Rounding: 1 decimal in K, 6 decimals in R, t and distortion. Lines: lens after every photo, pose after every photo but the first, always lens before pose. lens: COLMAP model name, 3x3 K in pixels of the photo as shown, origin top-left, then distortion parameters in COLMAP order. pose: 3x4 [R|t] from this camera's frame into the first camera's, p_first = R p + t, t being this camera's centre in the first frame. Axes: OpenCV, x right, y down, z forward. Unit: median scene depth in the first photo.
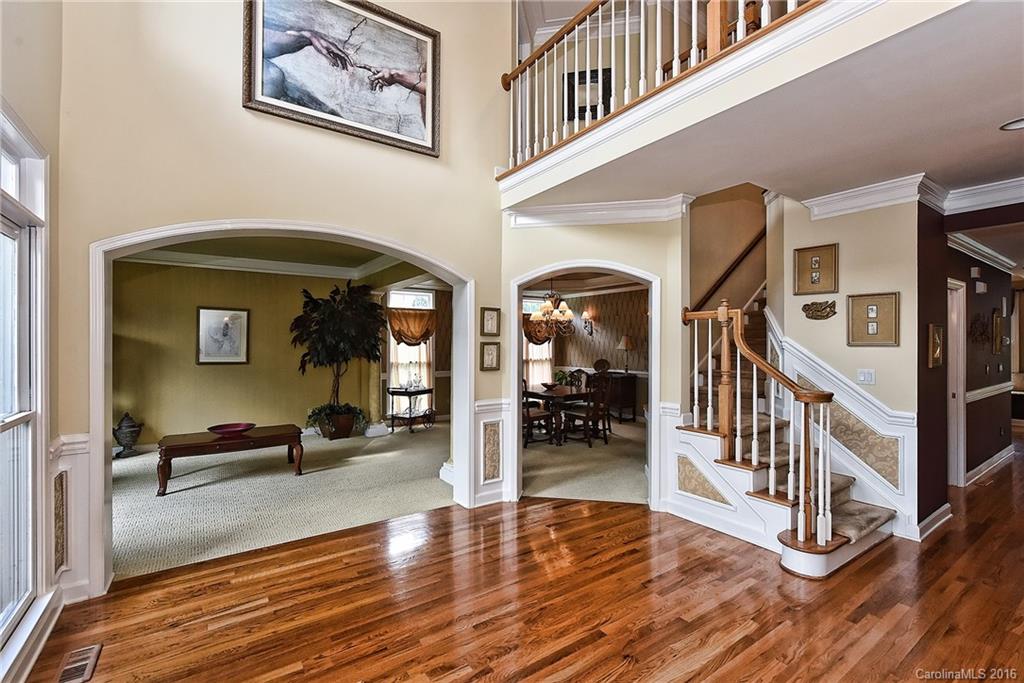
lens RADIAL K [[446.6, 0, 512.2], [0, 446.6, 346.4], [0, 0, 1]] dist [0.001194, 0.000056]
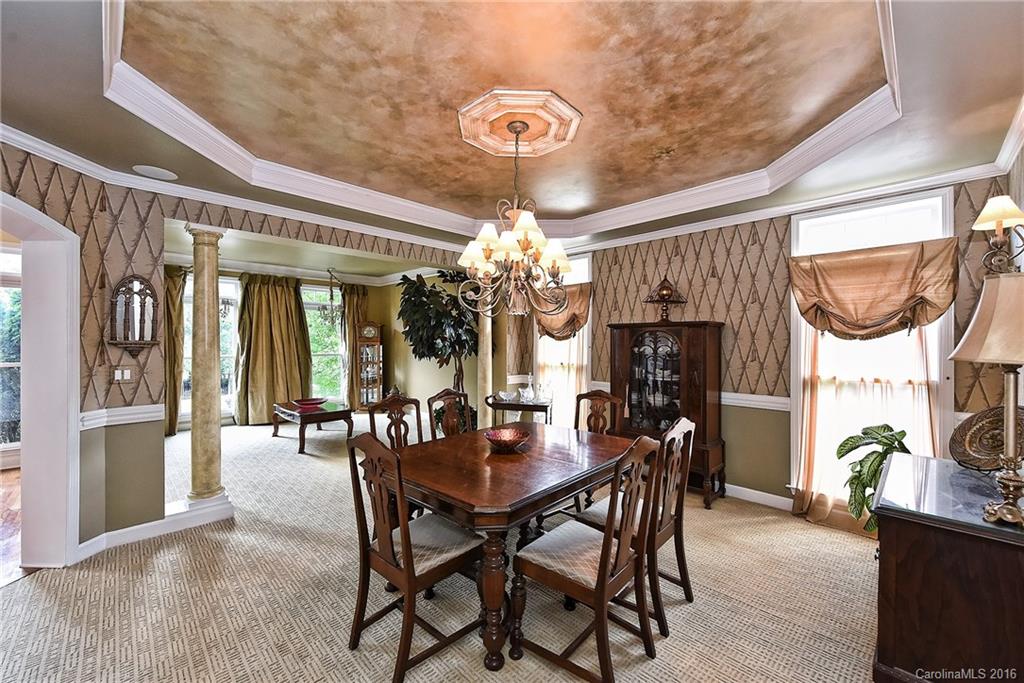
lens RADIAL K [[400.7, 0, 511.9], [0, 400.7, 337.1], [0, 0, 1]] dist [0.000656, 0.000041]
pose [[0.165933, 0.005071, -0.986124, 0.374382], [0.002762, 0.999980, 0.005607, -0.009216], [0.986133, -0.003654, 0.165916, 0.810528]]
